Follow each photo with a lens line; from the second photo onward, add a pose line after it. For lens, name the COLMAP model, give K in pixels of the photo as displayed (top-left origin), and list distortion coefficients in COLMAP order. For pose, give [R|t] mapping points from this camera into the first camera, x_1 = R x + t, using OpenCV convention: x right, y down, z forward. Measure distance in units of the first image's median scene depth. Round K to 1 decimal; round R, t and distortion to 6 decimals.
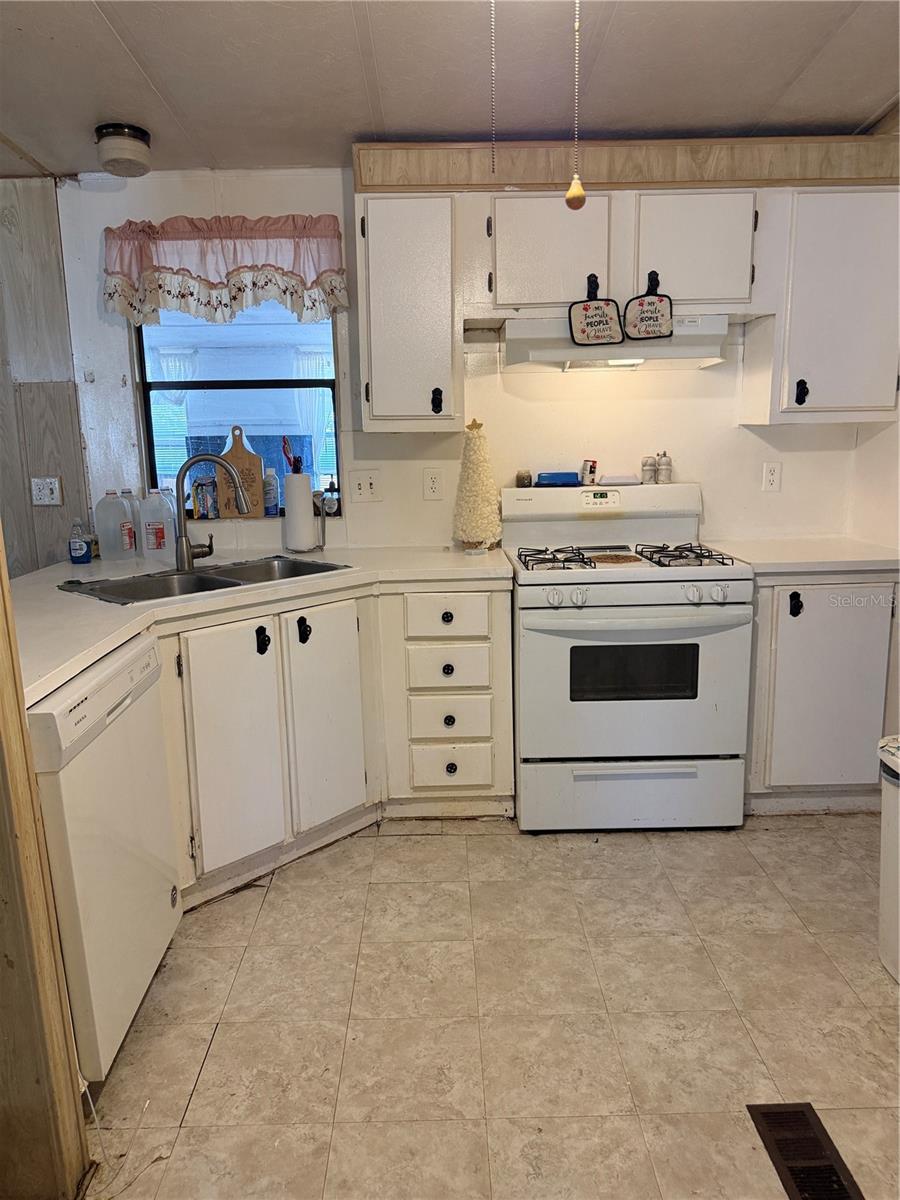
lens RADIAL K [[846.2, 0, 445.5], [0, 846.2, 604.4], [0, 0, 1]] dist [0.006347, -0.027343]
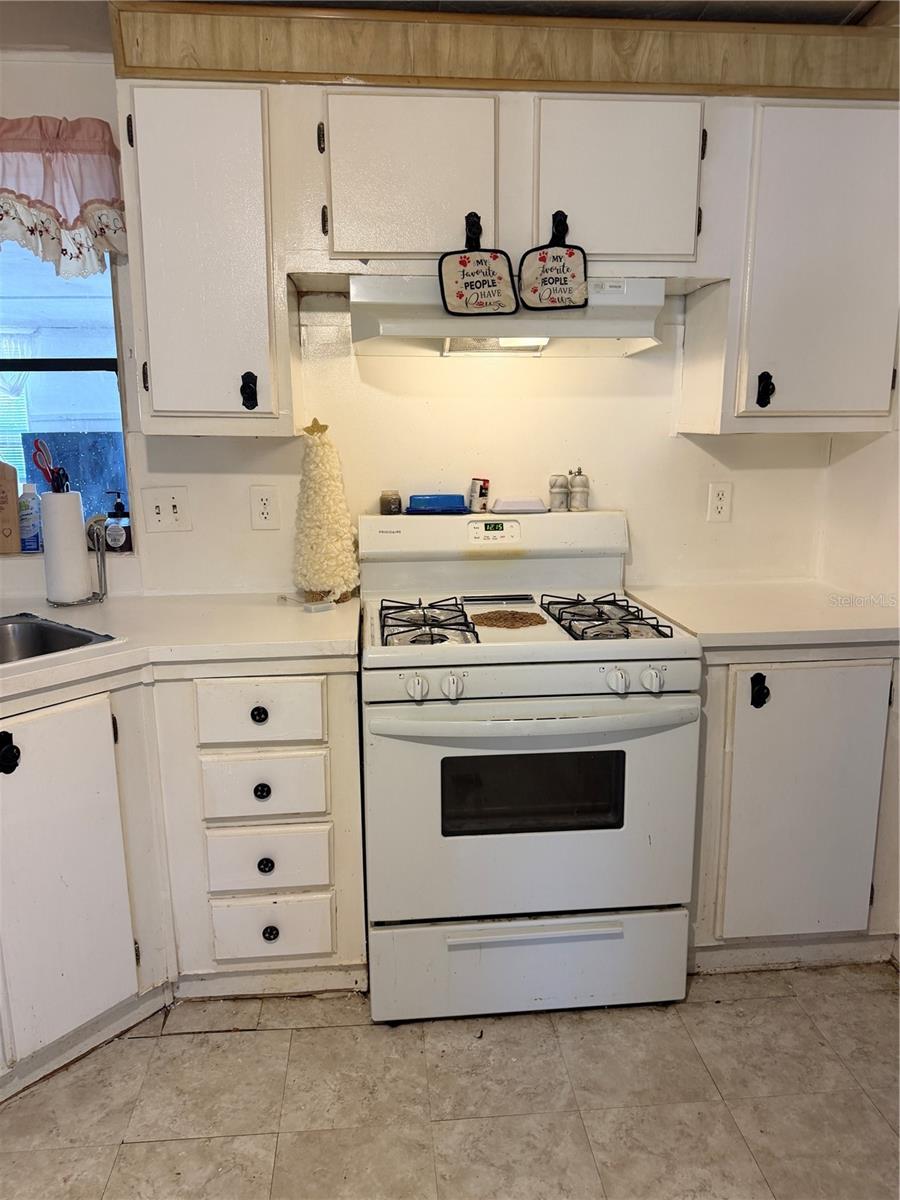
lens RADIAL K [[846.2, 0, 452.7], [0, 846.2, 603.2], [0, 0, 1]] dist [0.006347, -0.027343]
pose [[0.996368, -0.002191, 0.085119, 0.097396], [0.002066, 0.999997, 0.001557, -0.073035], [-0.085122, -0.001376, 0.996370, 0.312769]]
